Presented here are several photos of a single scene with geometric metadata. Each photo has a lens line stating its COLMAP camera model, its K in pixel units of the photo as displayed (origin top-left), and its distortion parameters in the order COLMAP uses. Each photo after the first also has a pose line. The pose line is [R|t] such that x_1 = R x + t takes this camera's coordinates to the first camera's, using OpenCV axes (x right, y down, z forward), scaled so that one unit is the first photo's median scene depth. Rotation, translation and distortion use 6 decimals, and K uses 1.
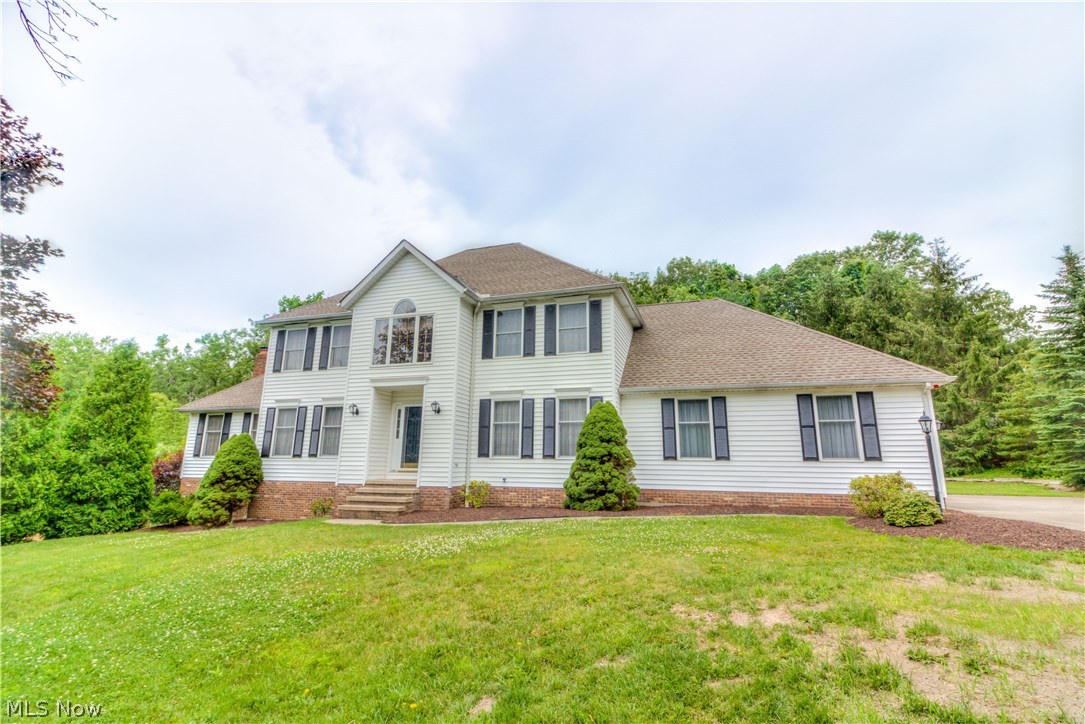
lens RADIAL K [[467.9, 0, 542.5], [0, 467.9, 362.0], [0, 0, 1]] dist [0.009409, -0.017654]
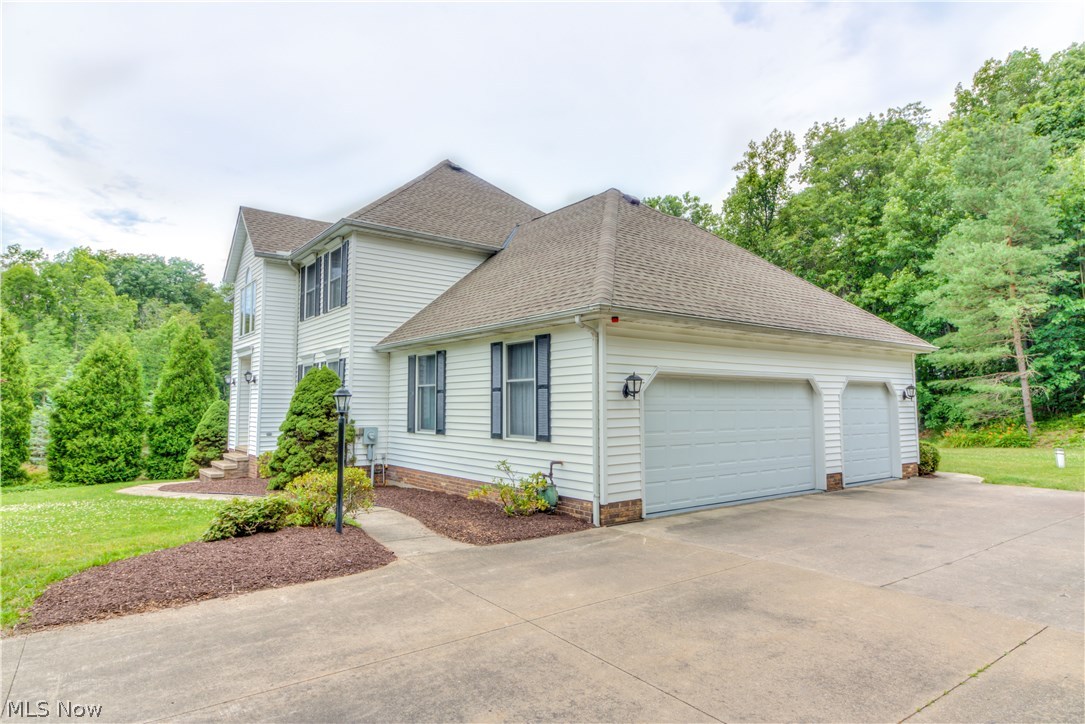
lens RADIAL K [[625.3, 0, 542.5], [0, 625.3, 362.0], [0, 0, 1]] dist [-0.001936, -0.000369]
pose [[0.814241, -0.047378, -0.578591, 0.923002], [0.118670, 0.989202, 0.086001, 0.021518], [0.568269, -0.138686, 0.811071, 0.238021]]
